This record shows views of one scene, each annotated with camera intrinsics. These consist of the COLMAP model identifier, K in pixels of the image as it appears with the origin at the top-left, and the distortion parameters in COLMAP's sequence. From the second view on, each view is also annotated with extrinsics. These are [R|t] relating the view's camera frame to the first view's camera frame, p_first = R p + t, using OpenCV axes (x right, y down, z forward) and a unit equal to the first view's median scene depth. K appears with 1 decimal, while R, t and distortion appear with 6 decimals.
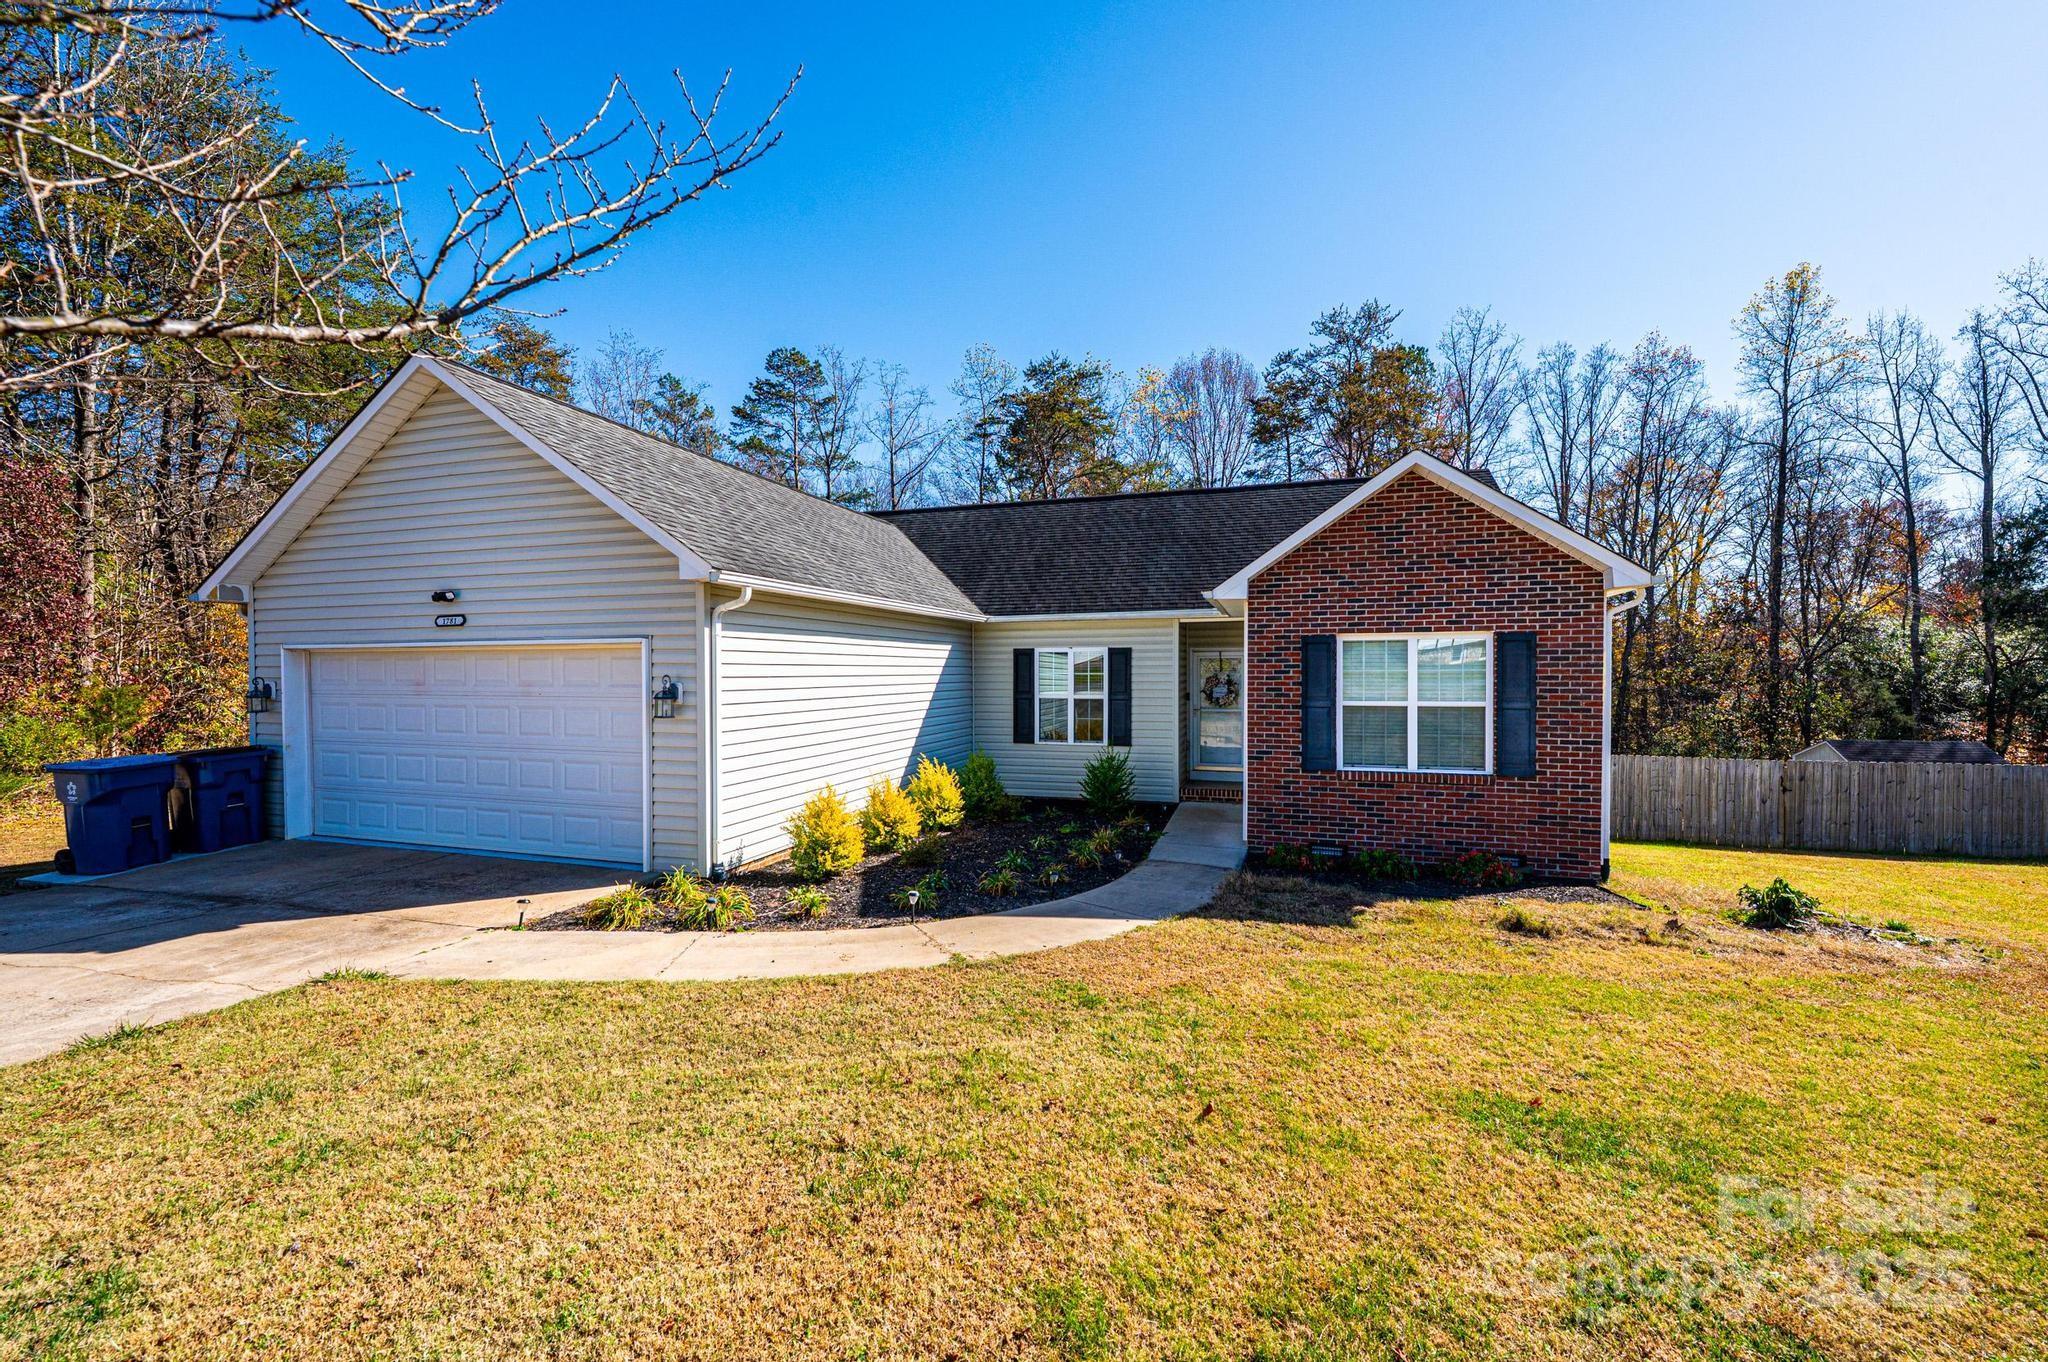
lens RADIAL K [[812.4, 0, 1025.1], [0, 812.4, 683.8], [0, 0, 1]] dist [-0.000716, 0.000229]
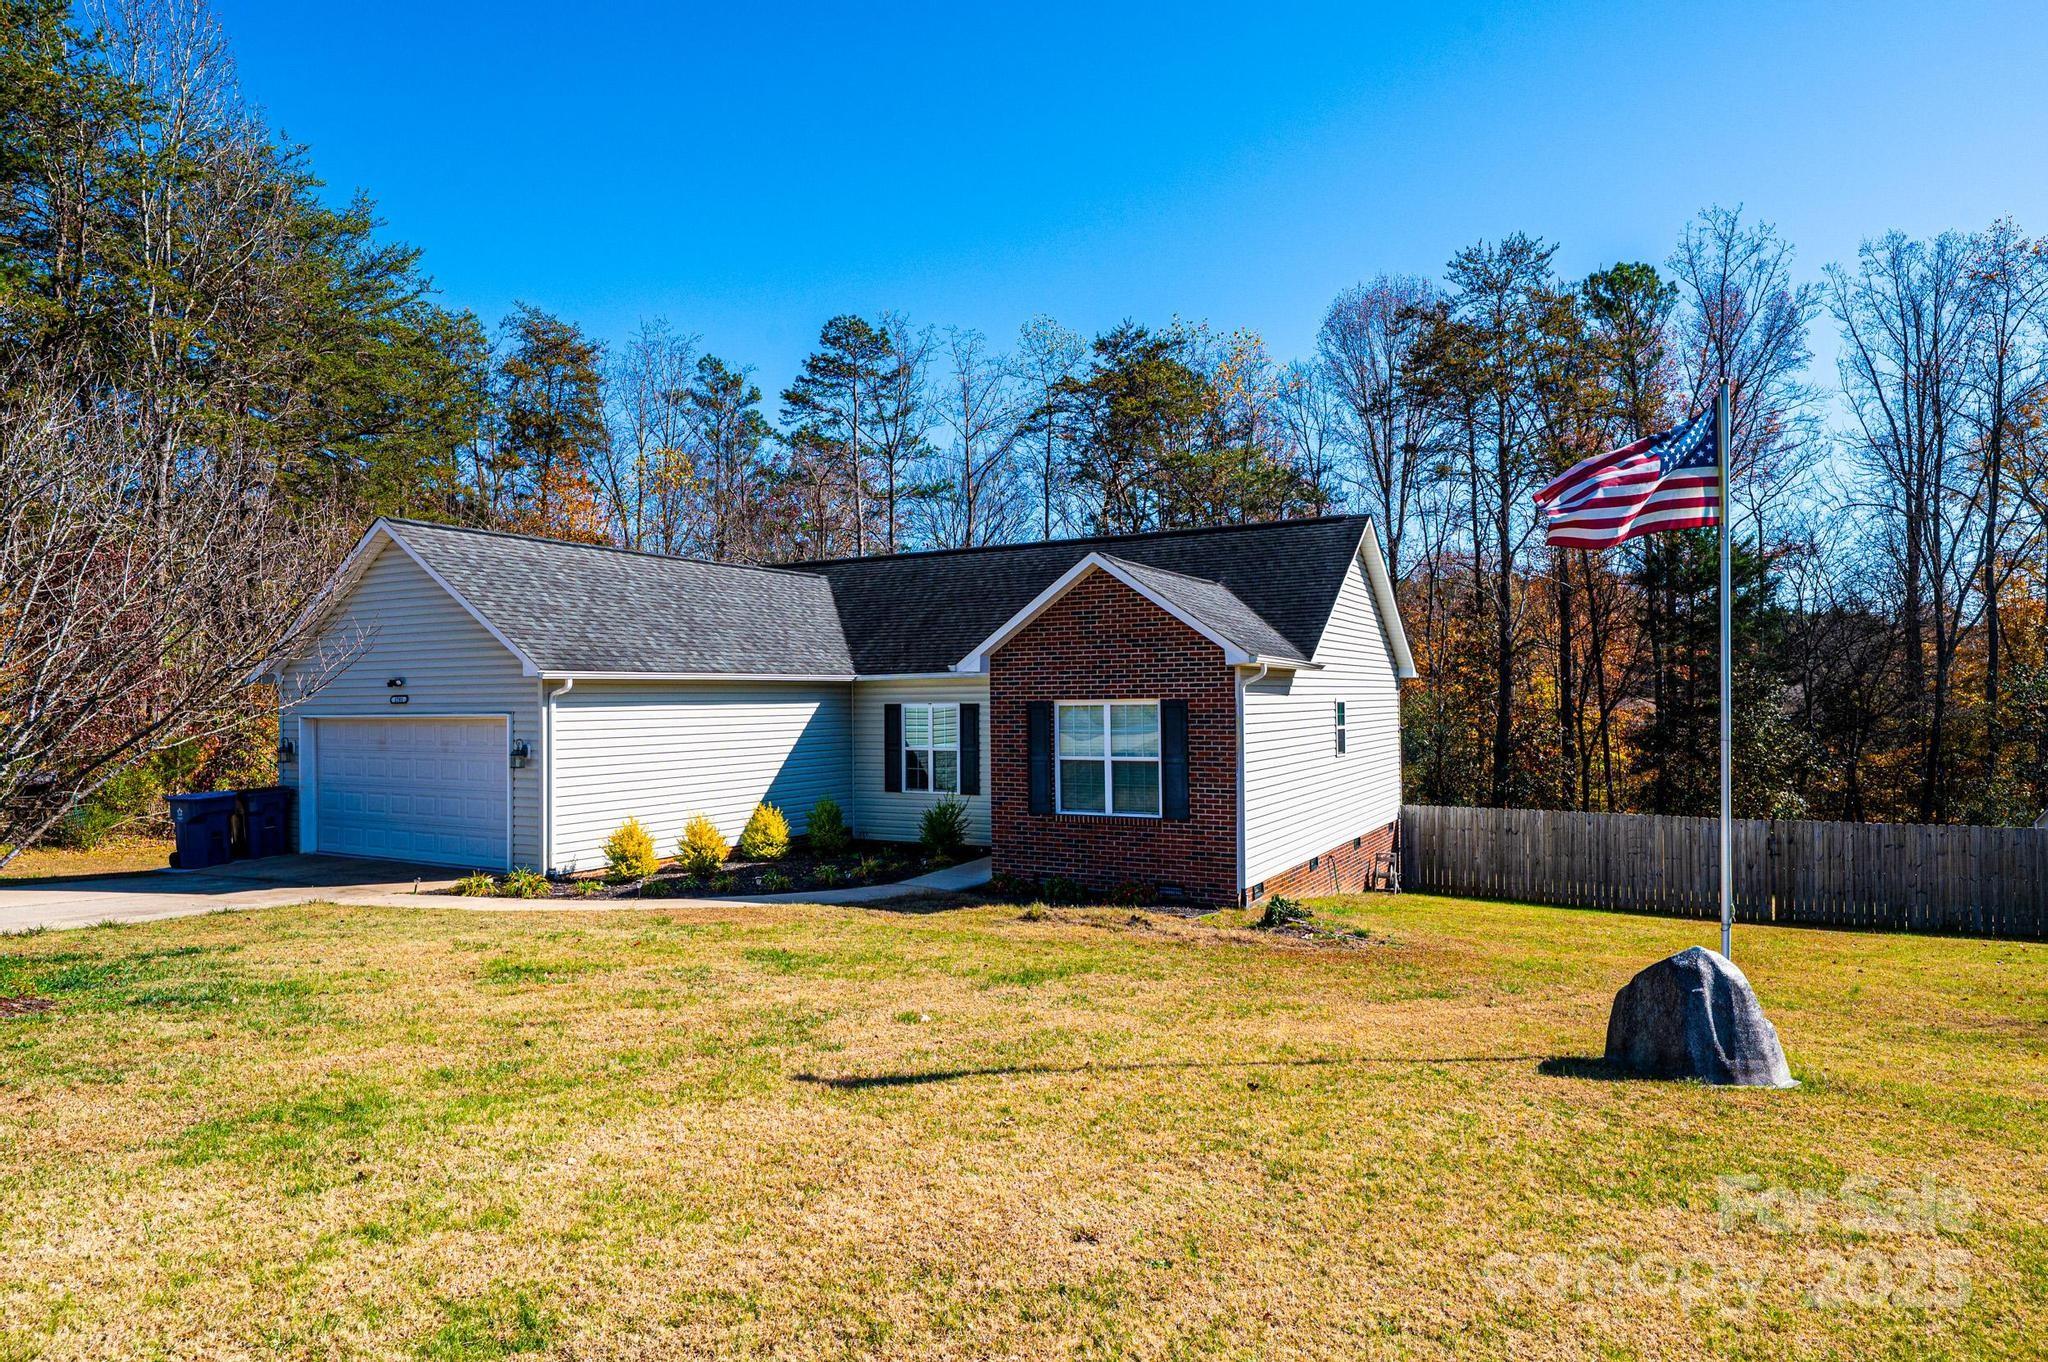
lens RADIAL K [[1178.1, 0, 1024.5], [0, 1178.1, 683.9], [0, 0, 1]] dist [-0.005022, 0.000436]
pose [[0.979934, -0.009937, -0.199075, 0.383277], [0.004470, 0.999601, -0.027897, -0.020476], [0.199273, 0.026447, 0.979587, -0.396910]]
